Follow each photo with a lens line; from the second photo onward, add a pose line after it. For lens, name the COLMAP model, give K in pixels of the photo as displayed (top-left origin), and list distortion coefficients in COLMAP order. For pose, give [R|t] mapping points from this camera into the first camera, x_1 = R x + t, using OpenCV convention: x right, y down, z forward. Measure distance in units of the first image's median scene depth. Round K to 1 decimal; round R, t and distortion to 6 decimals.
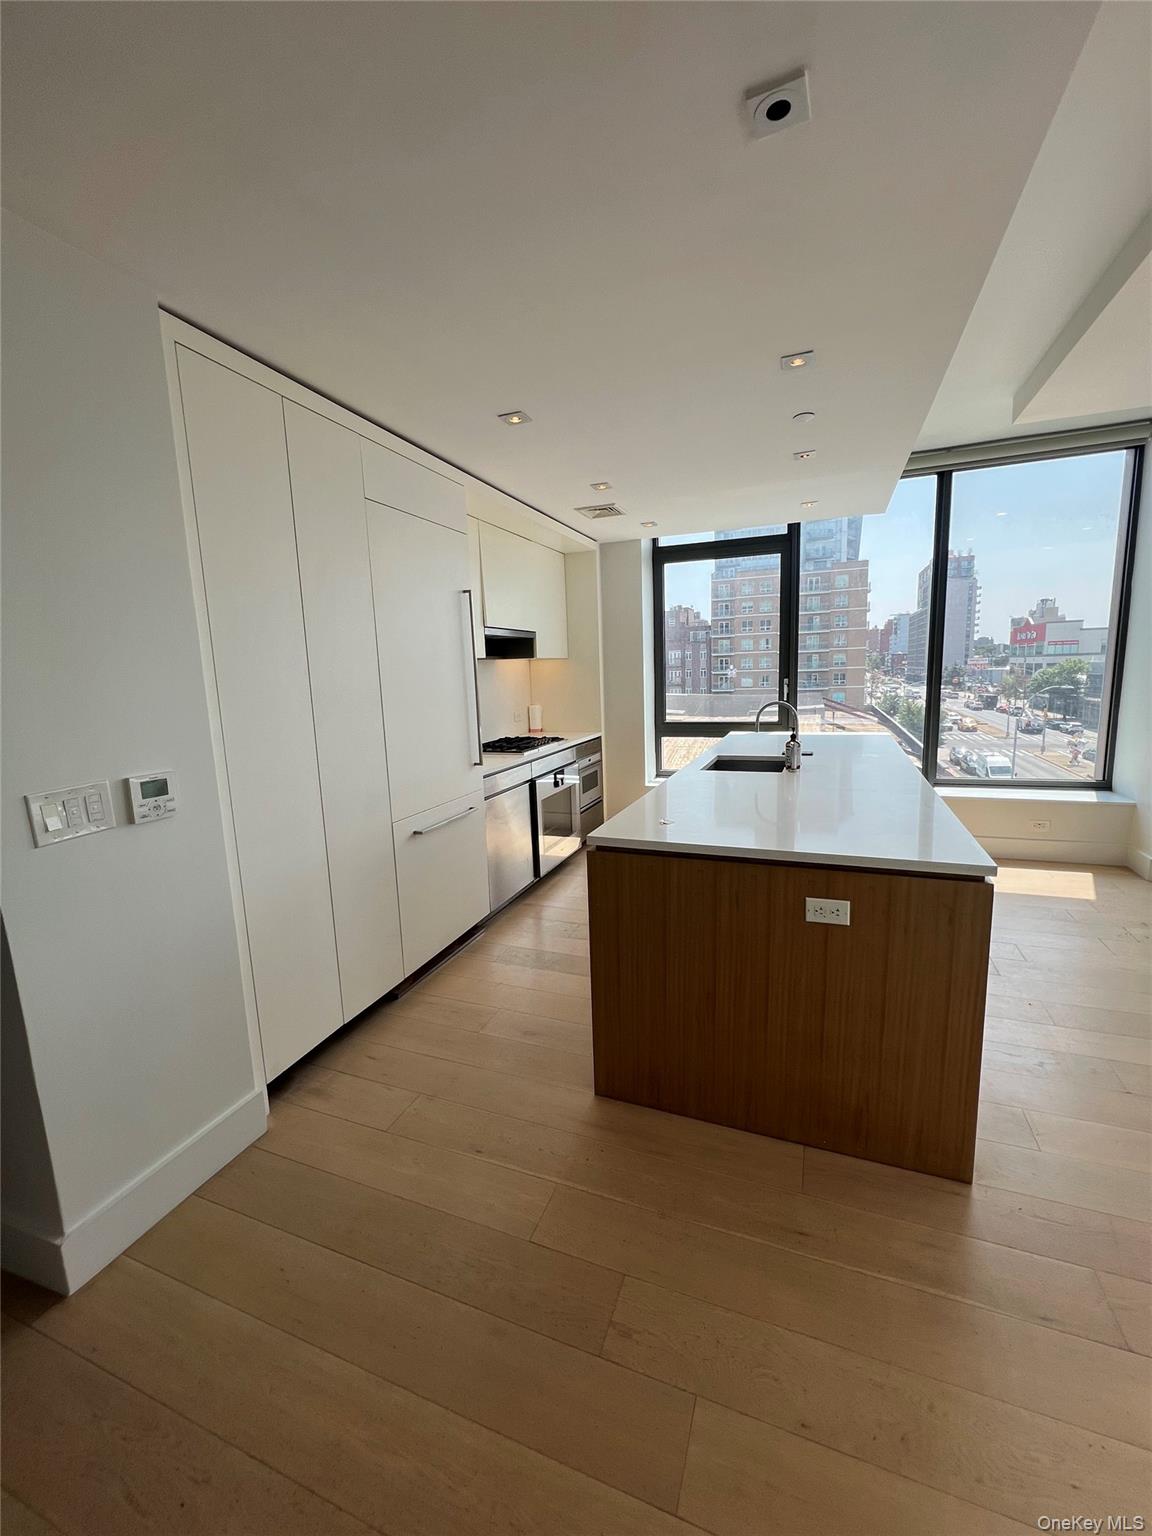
lens RADIAL K [[615.4, 0, 576.0], [0, 615.4, 768.0], [0, 0, 1]] dist [0.000307, 0.000040]
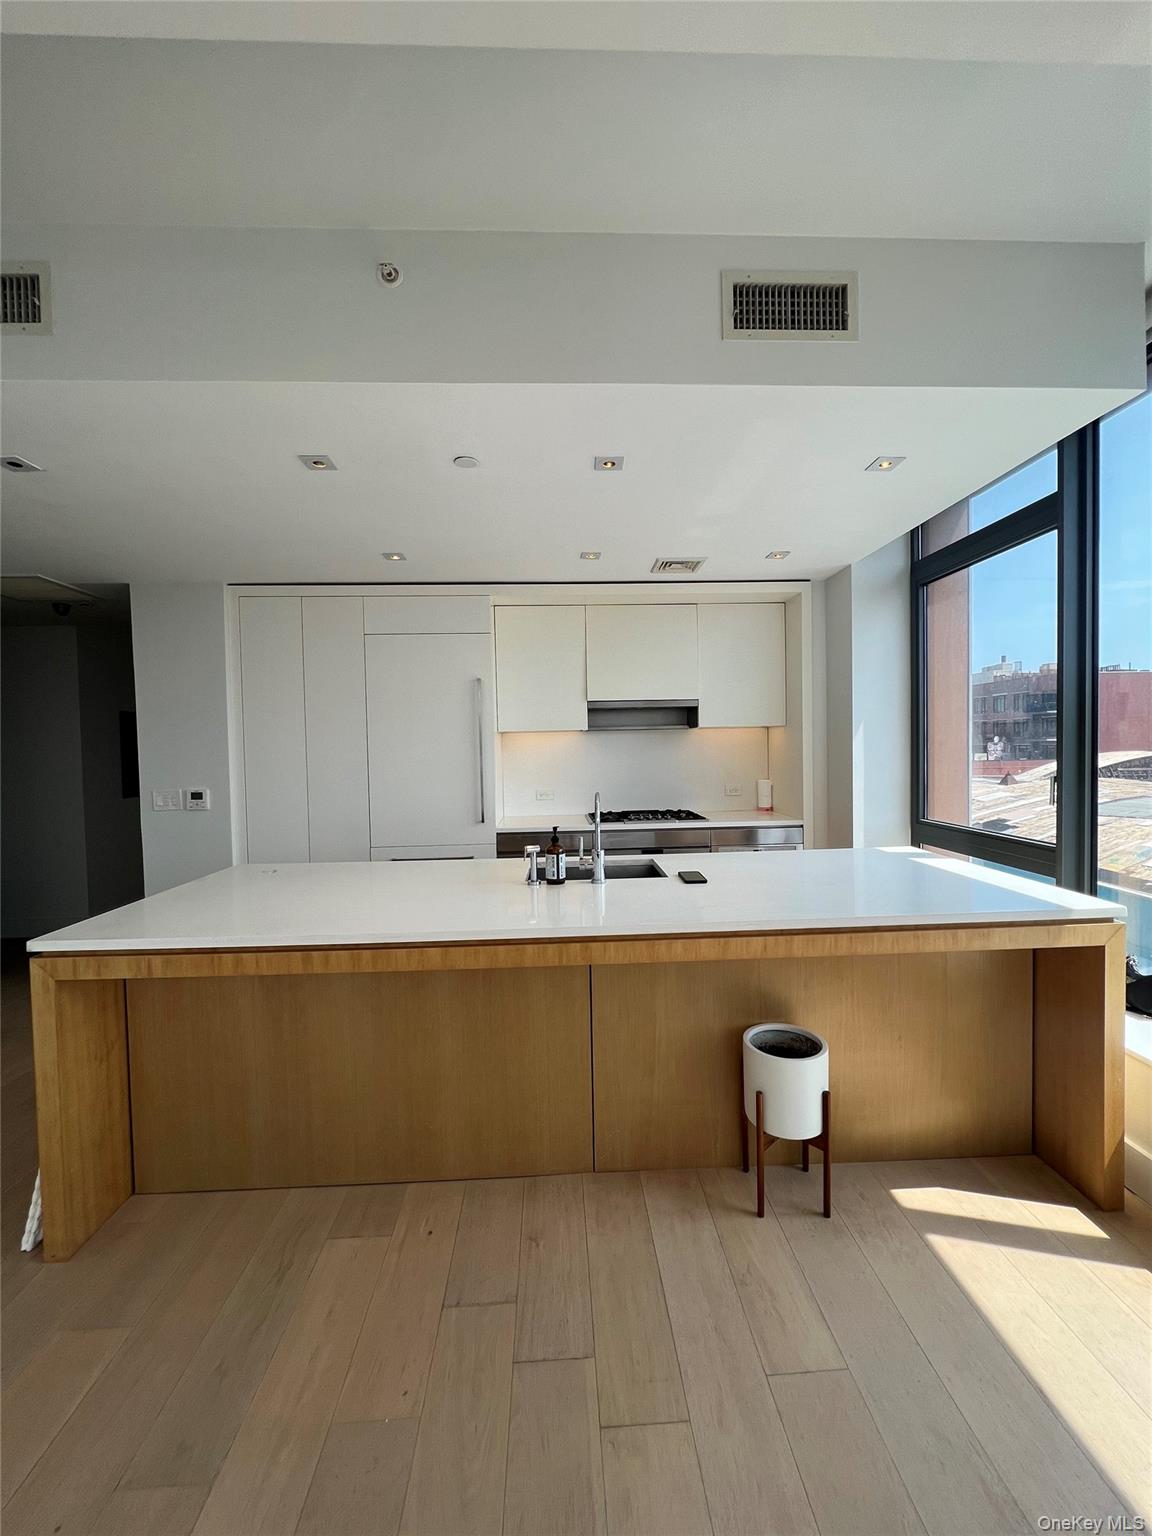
lens RADIAL K [[615.4, 0, 576.0], [0, 615.4, 768.0], [0, 0, 1]] dist [0.000307, 0.000040]
pose [[0.407154, 0.061804, -0.911266, 0.685226], [-0.140541, 0.990065, 0.004355, -0.096642], [0.902482, 0.126297, 0.411795, 0.460645]]
